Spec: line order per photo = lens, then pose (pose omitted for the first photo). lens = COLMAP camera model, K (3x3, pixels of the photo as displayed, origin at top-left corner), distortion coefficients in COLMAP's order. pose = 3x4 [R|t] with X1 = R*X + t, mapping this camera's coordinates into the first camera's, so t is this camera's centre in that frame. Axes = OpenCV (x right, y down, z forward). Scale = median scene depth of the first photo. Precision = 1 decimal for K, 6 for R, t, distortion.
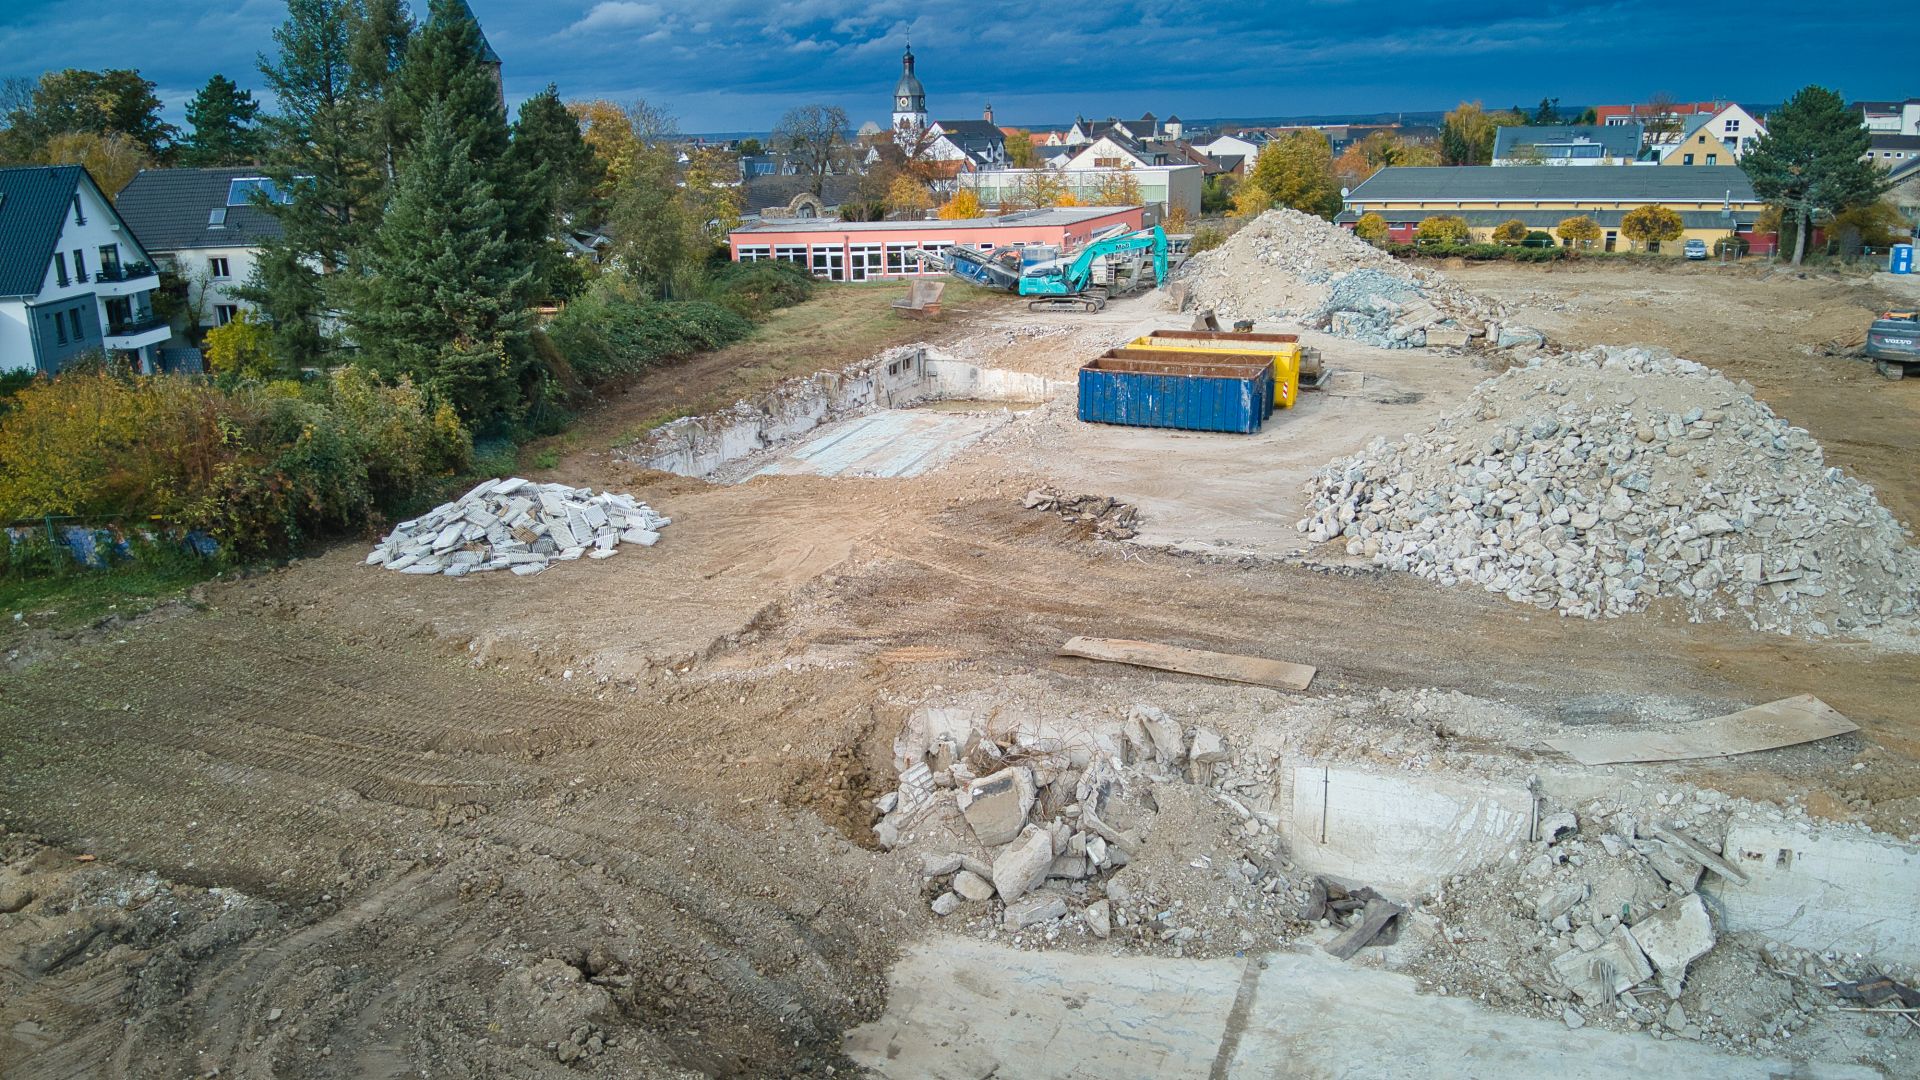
lens RADIAL K [[1419.2, 0, 951.1], [0, 1419.2, 531.8], [0, 0, 1]] dist [0.006598, 0.006632]
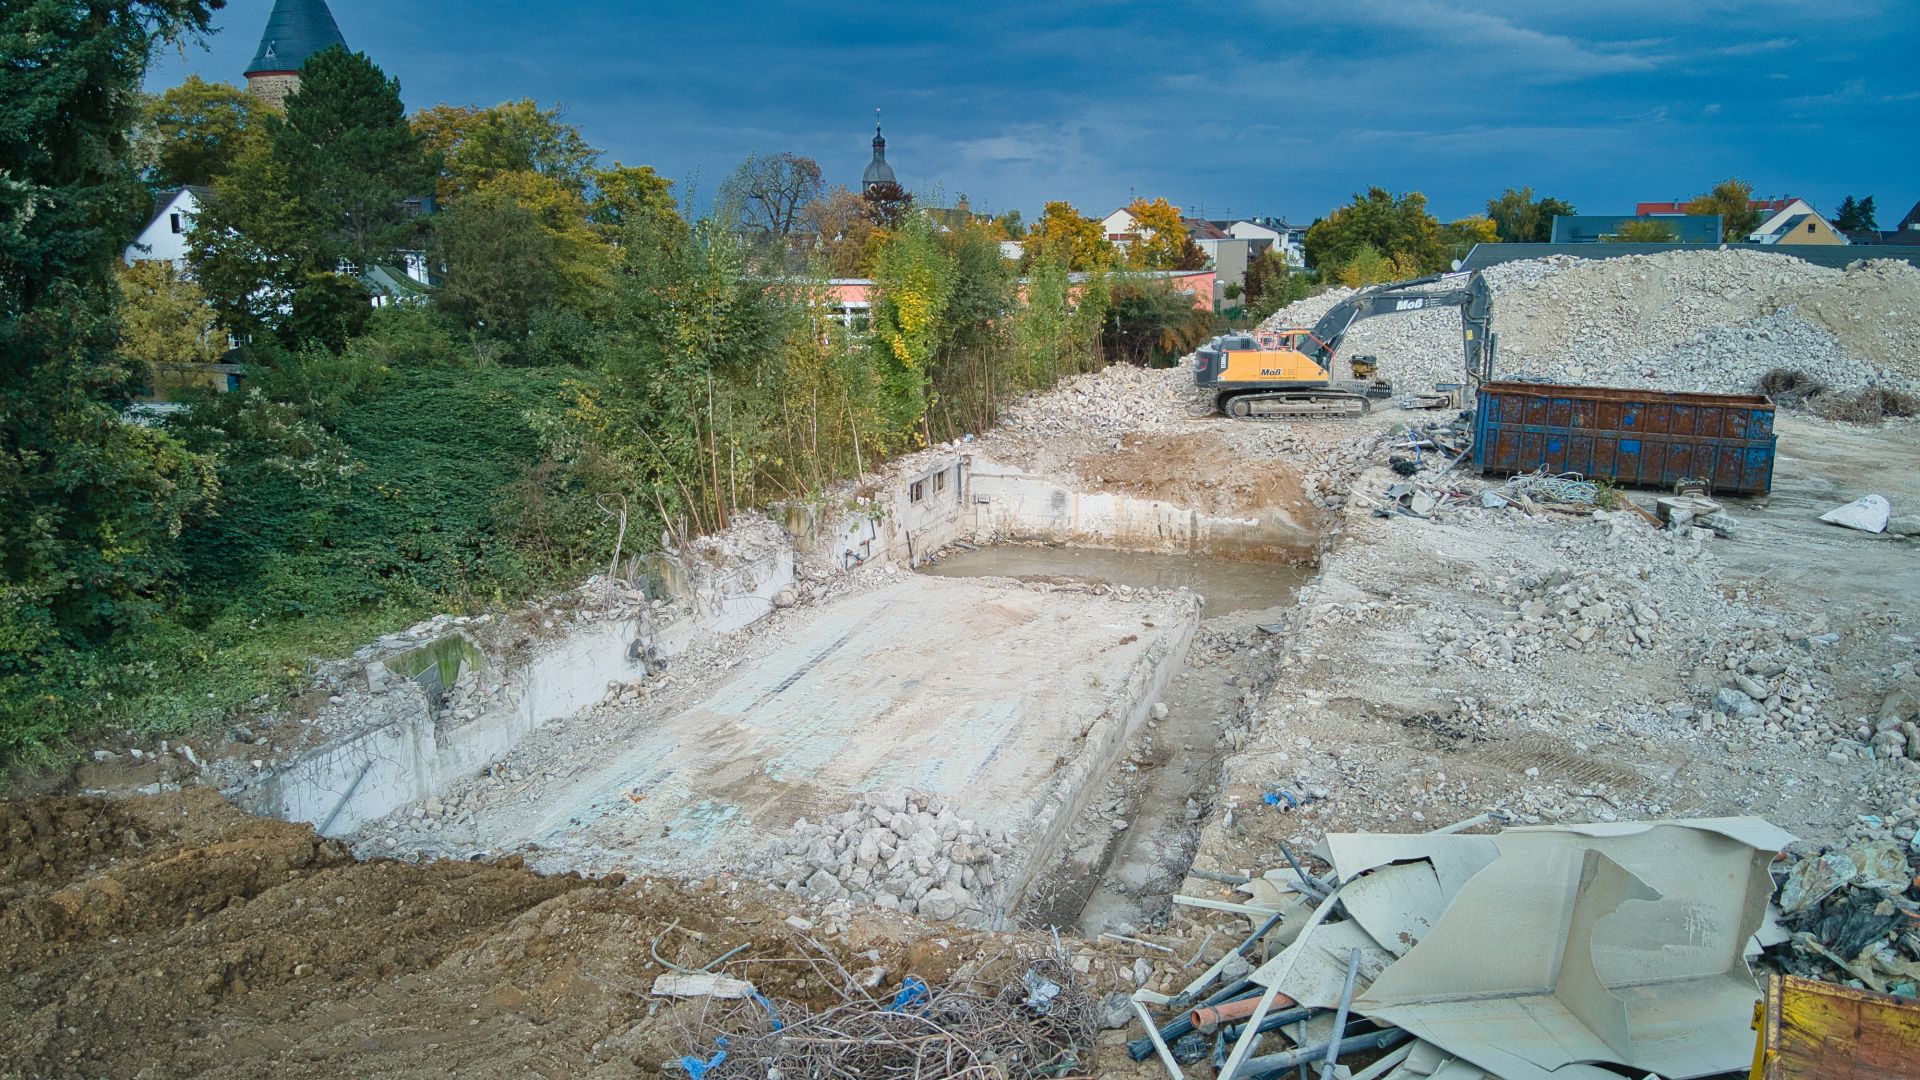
lens RADIAL K [[1419.2, 0, 951.1], [0, 1419.2, 531.8], [0, 0, 1]] dist [0.006598, 0.006632]
pose [[0.999695, 0.003268, 0.024484, -0.046589], [-0.001388, 0.997076, -0.076404, -0.066022], [-0.024662, 0.076347, 0.996776, 0.526184]]
